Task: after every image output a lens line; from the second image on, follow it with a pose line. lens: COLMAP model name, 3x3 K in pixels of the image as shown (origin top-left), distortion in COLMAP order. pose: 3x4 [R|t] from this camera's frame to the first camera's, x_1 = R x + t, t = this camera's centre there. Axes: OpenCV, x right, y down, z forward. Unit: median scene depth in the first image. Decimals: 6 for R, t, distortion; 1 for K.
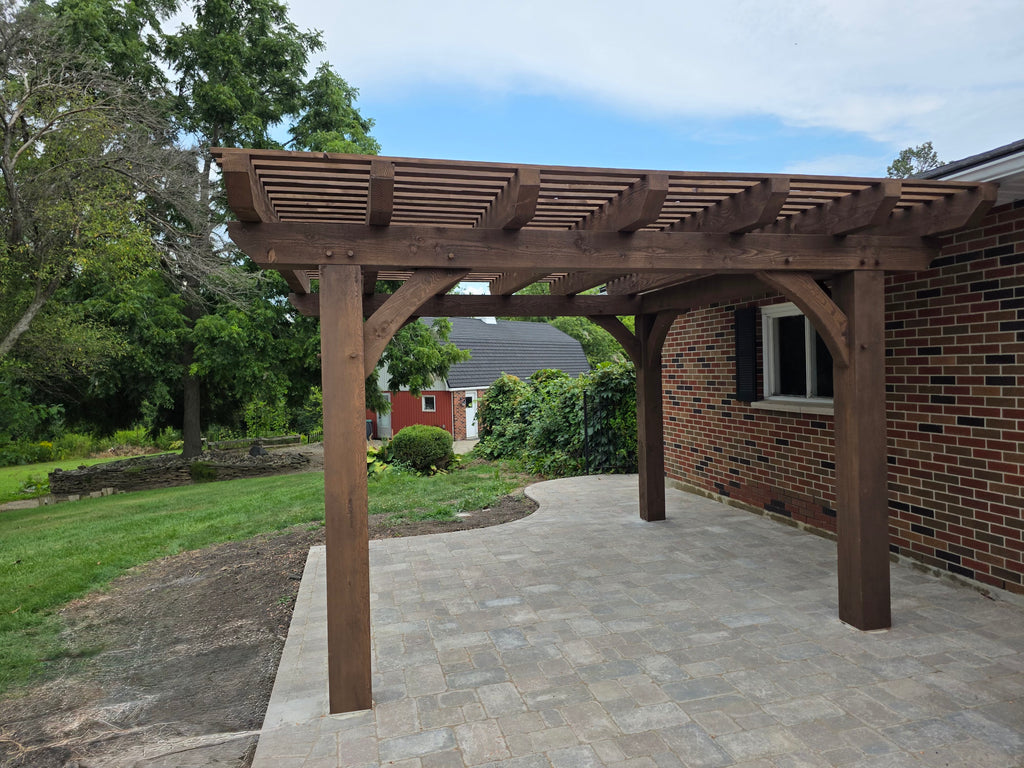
lens RADIAL K [[650.3, 0, 507.3], [0, 650.3, 376.0], [0, 0, 1]] dist [0.050245, -0.025255]
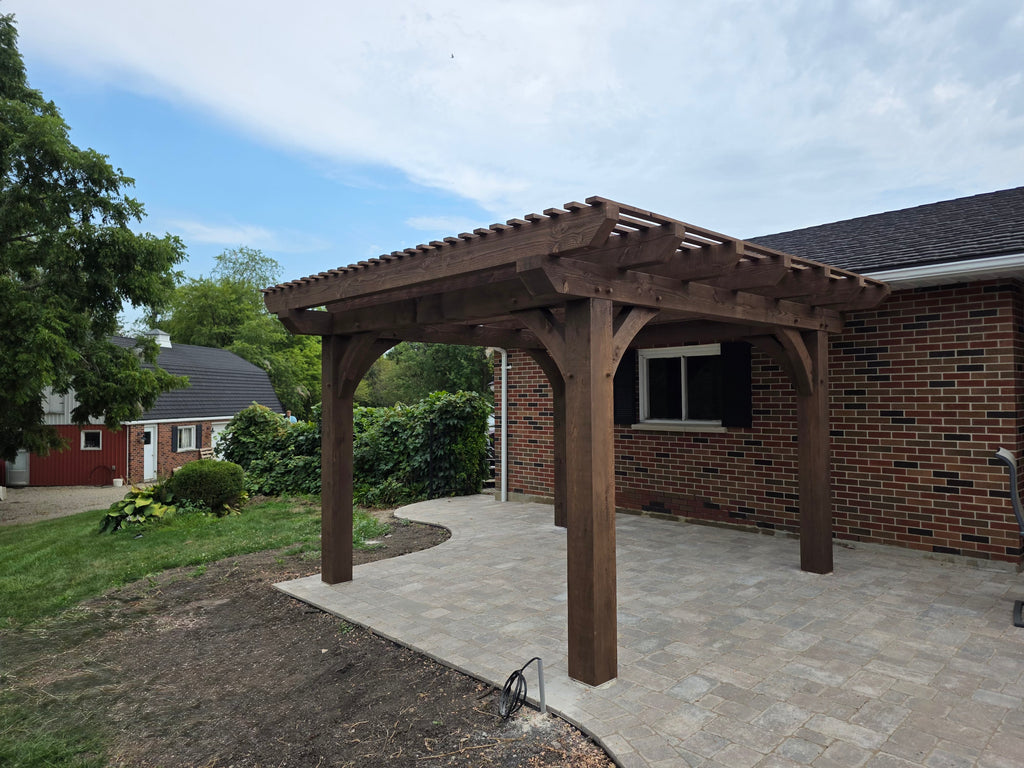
lens RADIAL K [[650.3, 0, 517.6], [0, 650.3, 378.3], [0, 0, 1]] dist [0.050245, -0.025255]
pose [[0.872559, 0.031709, 0.487478, -0.688299], [-0.007935, 0.998679, -0.050758, 0.025776], [-0.488443, 0.040421, 0.871659, 0.033132]]
